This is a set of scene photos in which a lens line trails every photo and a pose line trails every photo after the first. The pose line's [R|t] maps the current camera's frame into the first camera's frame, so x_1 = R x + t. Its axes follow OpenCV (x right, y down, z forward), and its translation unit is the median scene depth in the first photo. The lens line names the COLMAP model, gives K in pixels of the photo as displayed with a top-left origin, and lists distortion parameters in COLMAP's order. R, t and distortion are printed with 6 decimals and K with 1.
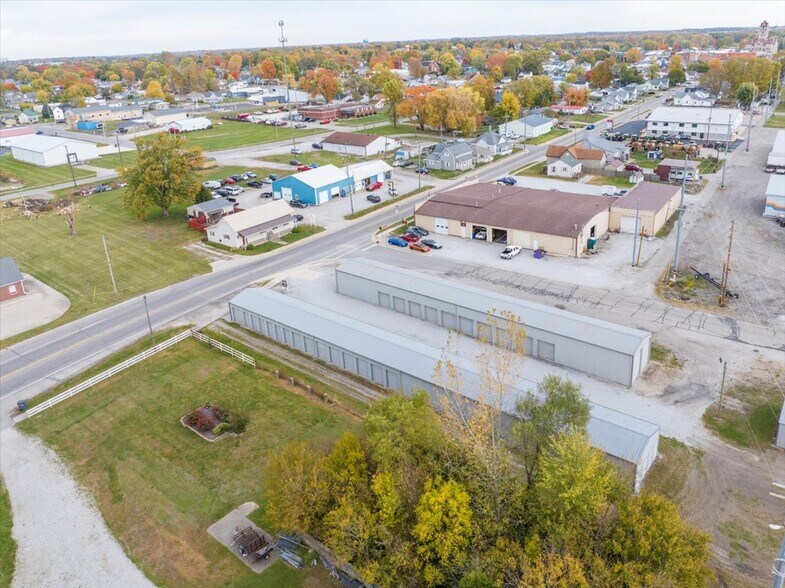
lens RADIAL K [[555.0, 0, 482.6], [0, 555.0, 292.5], [0, 0, 1]] dist [-0.049755, 0.017930]
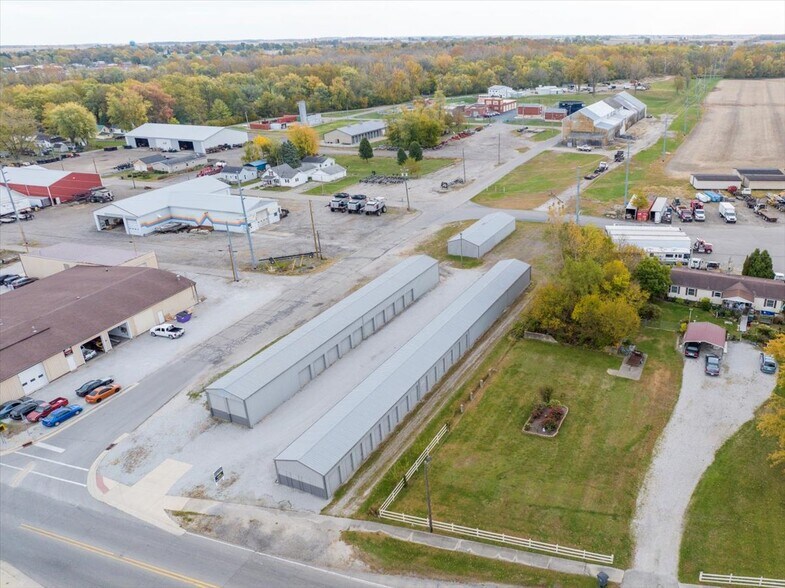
lens RADIAL K [[555.0, 0, 482.6], [0, 555.0, 292.5], [0, 0, 1]] dist [-0.049755, 0.017930]
pose [[-0.182934, -0.377526, 0.907750, -1.018551], [0.427298, 0.801027, 0.419252, -0.352111], [-0.885410, 0.464575, 0.014781, 0.728623]]
